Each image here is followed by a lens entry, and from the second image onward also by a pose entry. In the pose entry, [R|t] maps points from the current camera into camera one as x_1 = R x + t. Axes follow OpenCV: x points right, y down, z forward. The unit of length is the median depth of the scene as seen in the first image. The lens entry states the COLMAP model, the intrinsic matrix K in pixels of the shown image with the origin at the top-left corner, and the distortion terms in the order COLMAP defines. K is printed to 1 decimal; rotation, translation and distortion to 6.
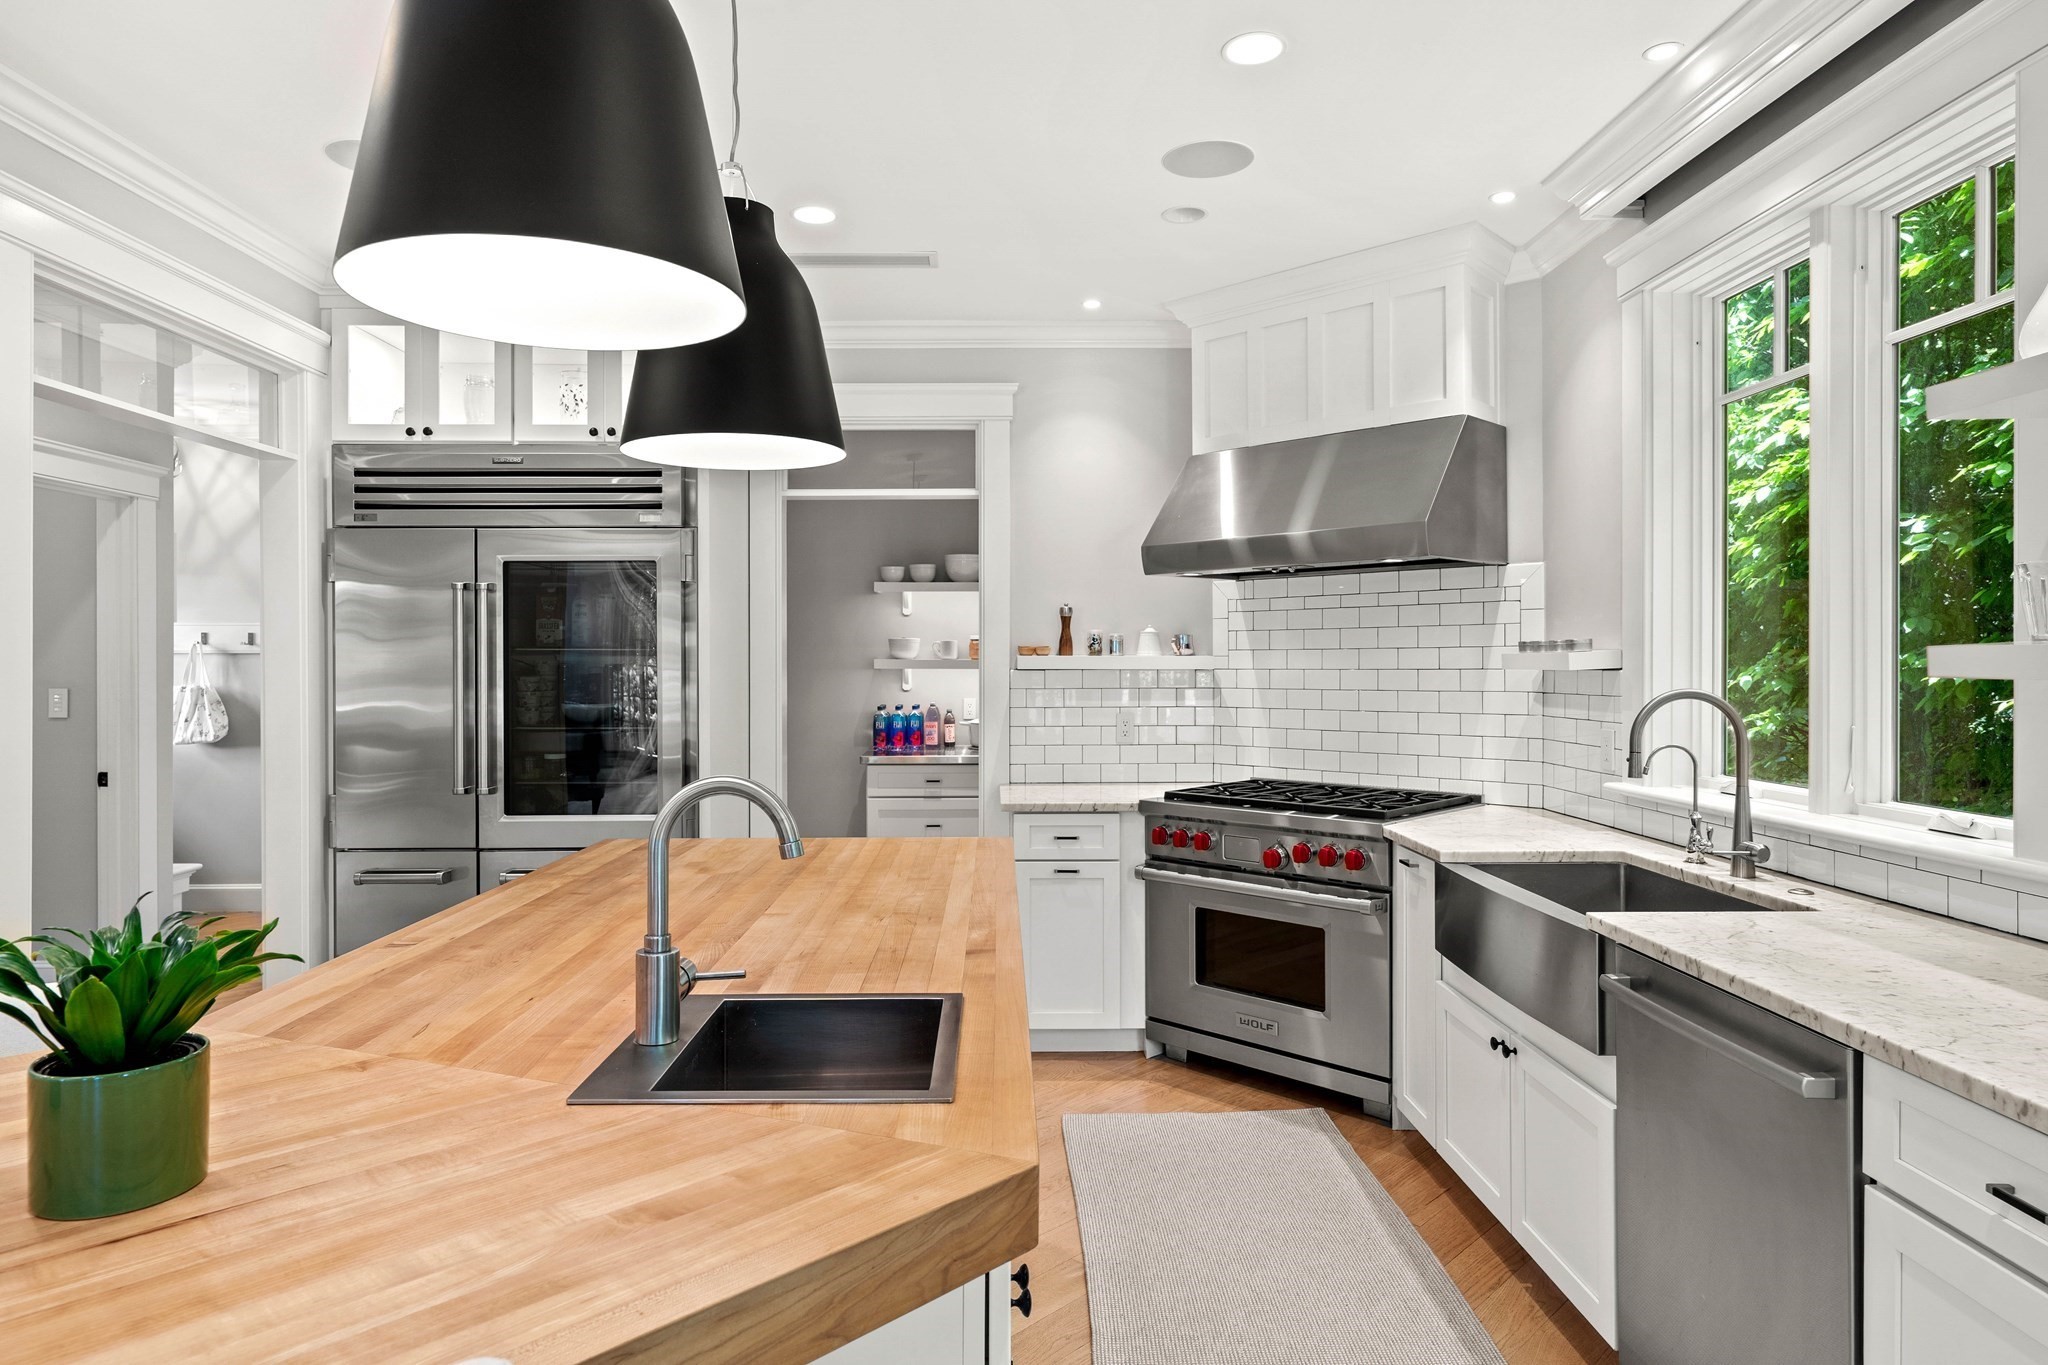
lens RADIAL K [[1189.3, 0, 1020.8], [0, 1189.3, 664.9], [0, 0, 1]] dist [0.000559, -0.000779]
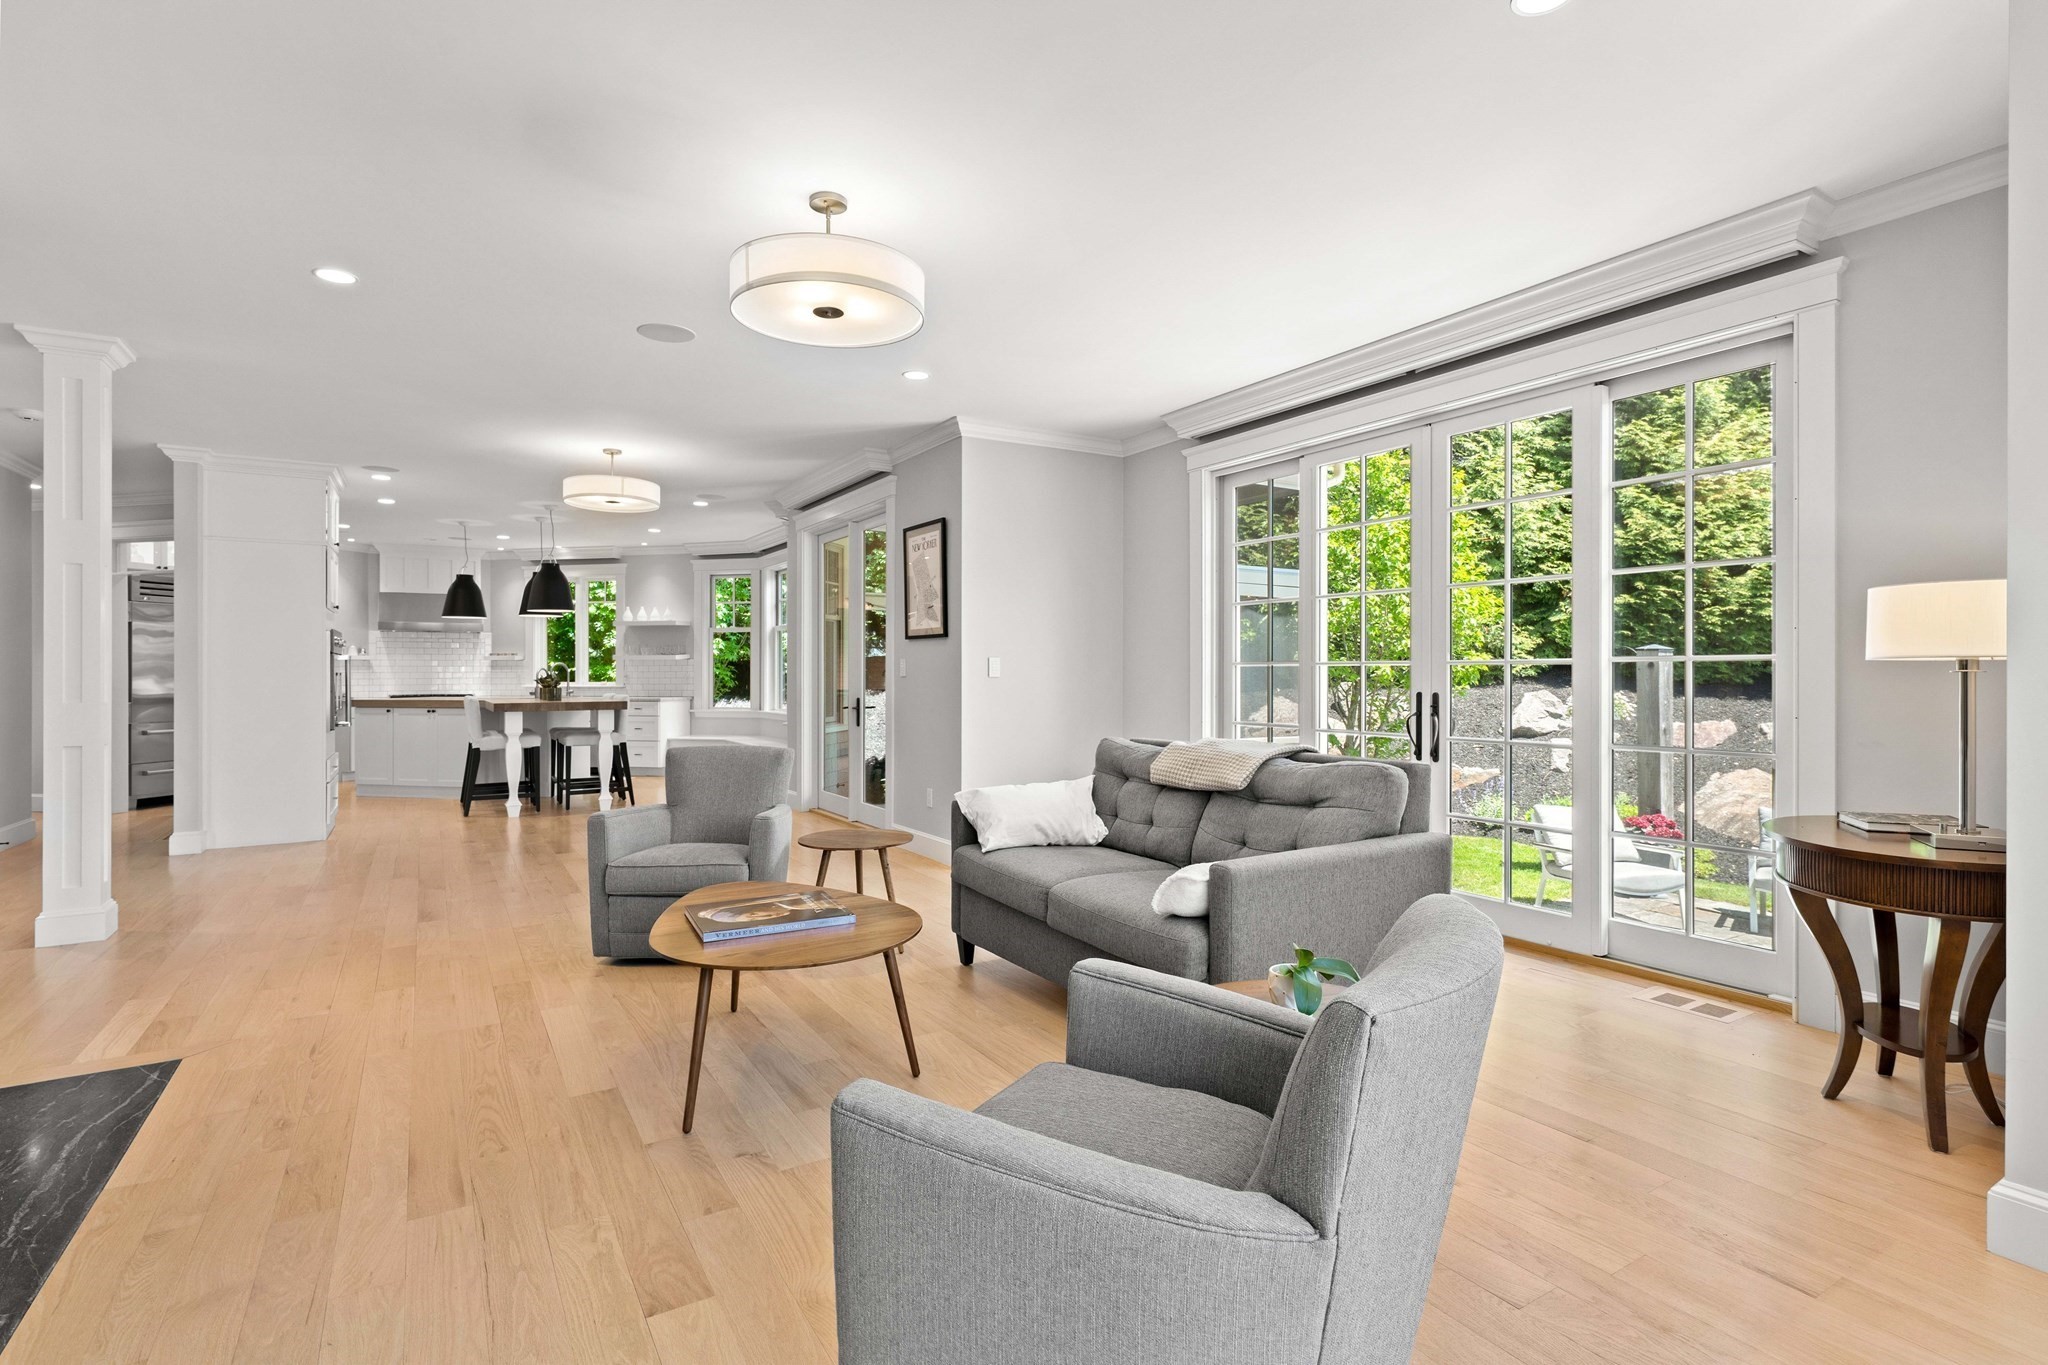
lens RADIAL K [[976.4, 0, 1017.9], [0, 976.4, 677.9], [0, 0, 1]] dist [-0.002115, -0.000210]
pose [[0.249577, -0.005827, 0.968337, -2.194054], [0.001562, 0.999983, 0.005615, 0.044819], [-0.968354, 0.000111, 0.249582, -1.448752]]
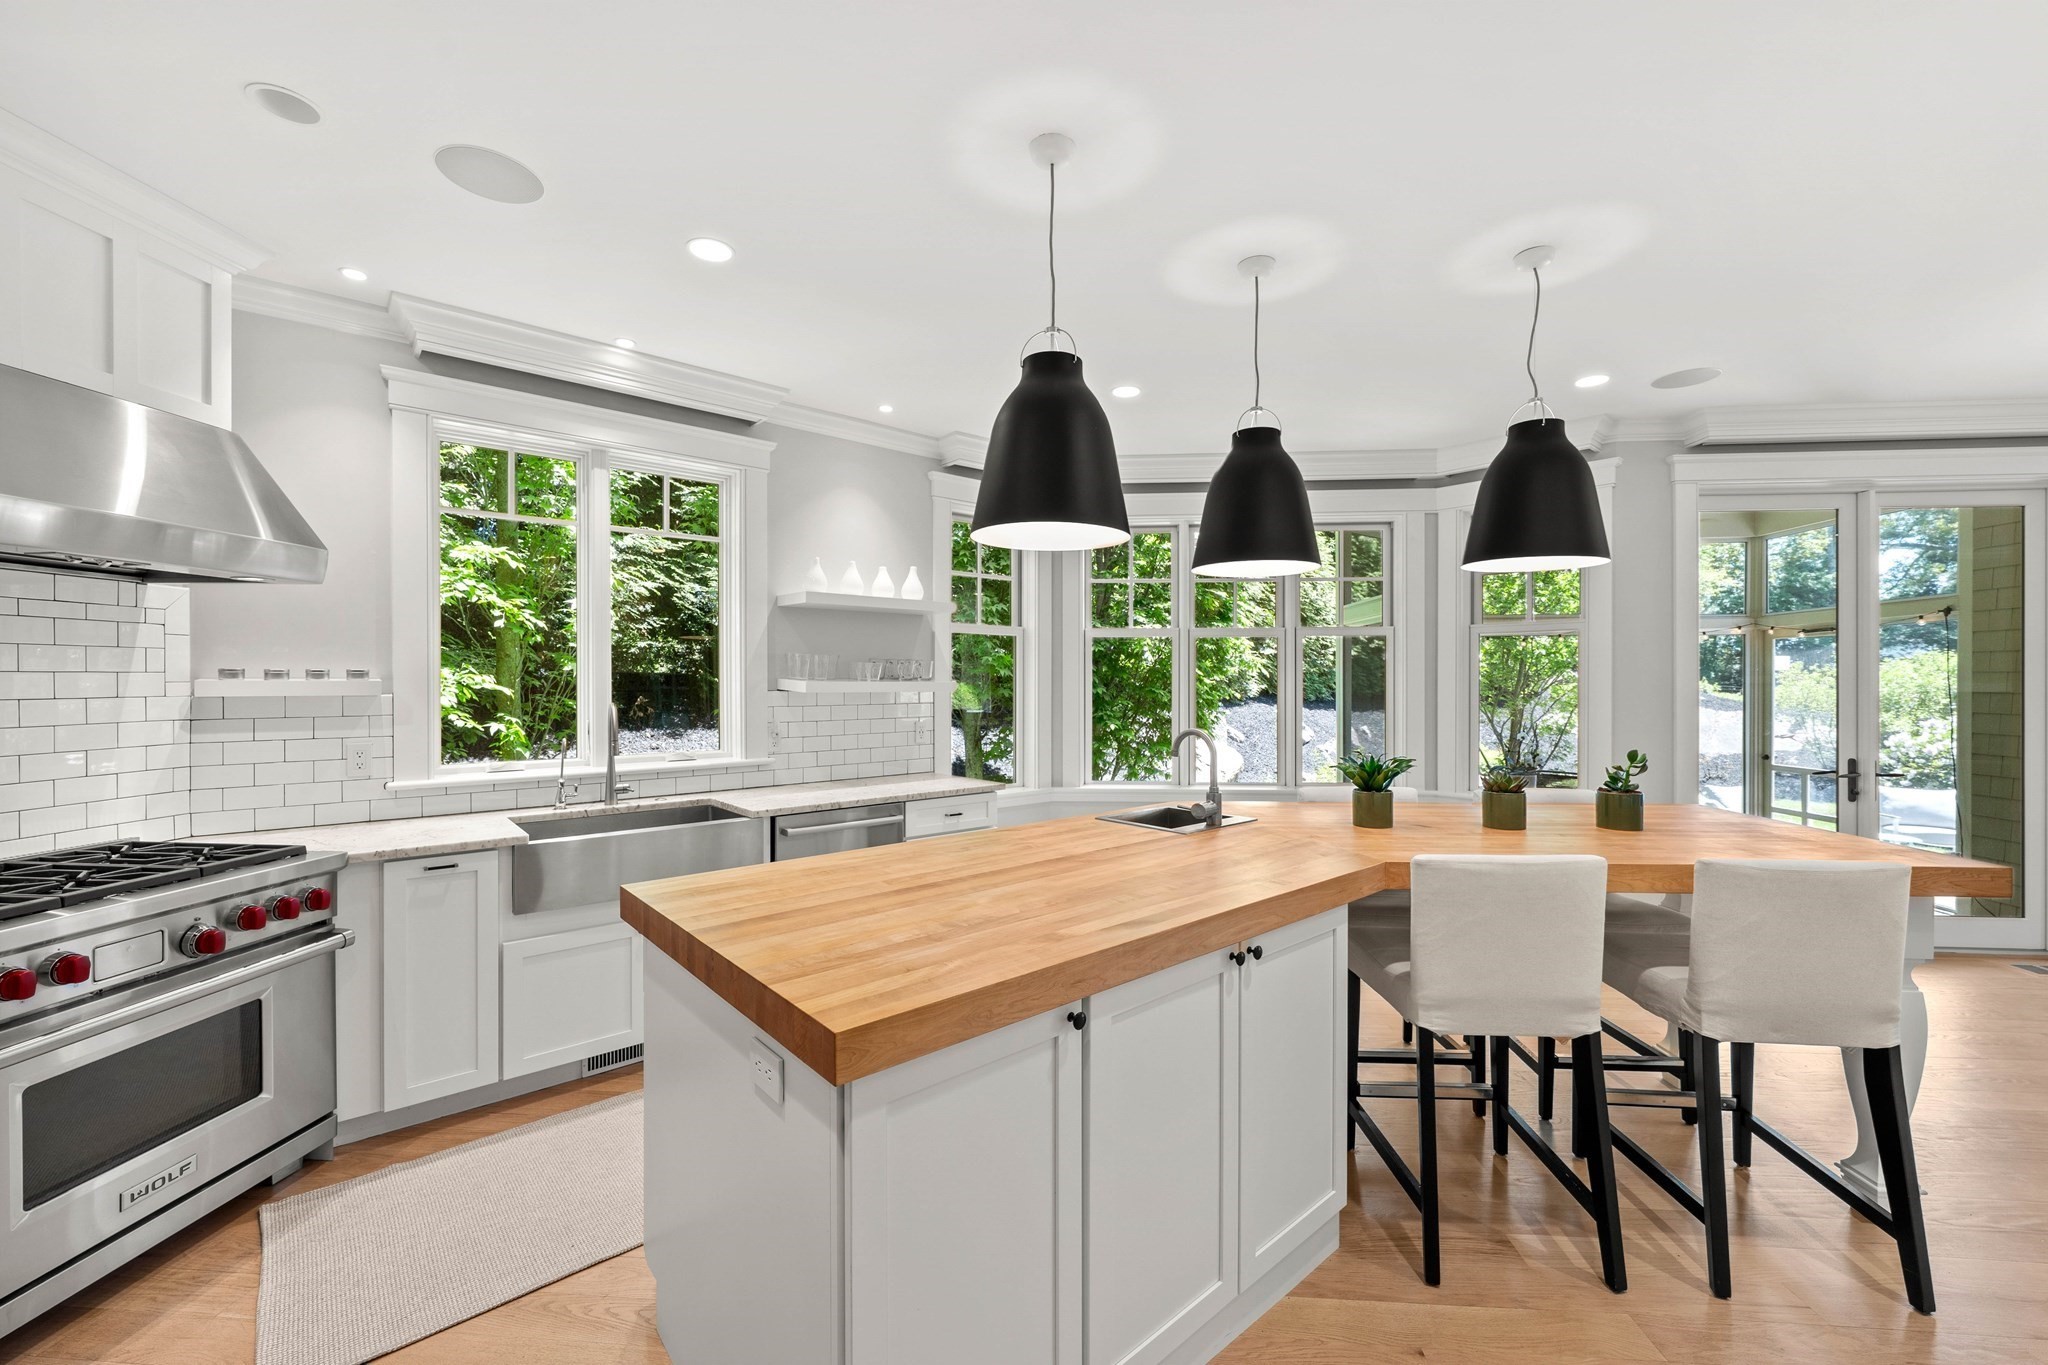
lens RADIAL K [[819.4, 0, 1020.5], [0, 819.4, 685.3], [0, 0, 1]] dist [0.000899, -0.000589]
pose [[-0.635645, -0.002773, 0.771976, -0.518308], [0.001696, 0.999986, 0.004988, -0.007455], [-0.771979, 0.004480, -0.635632, 0.884930]]
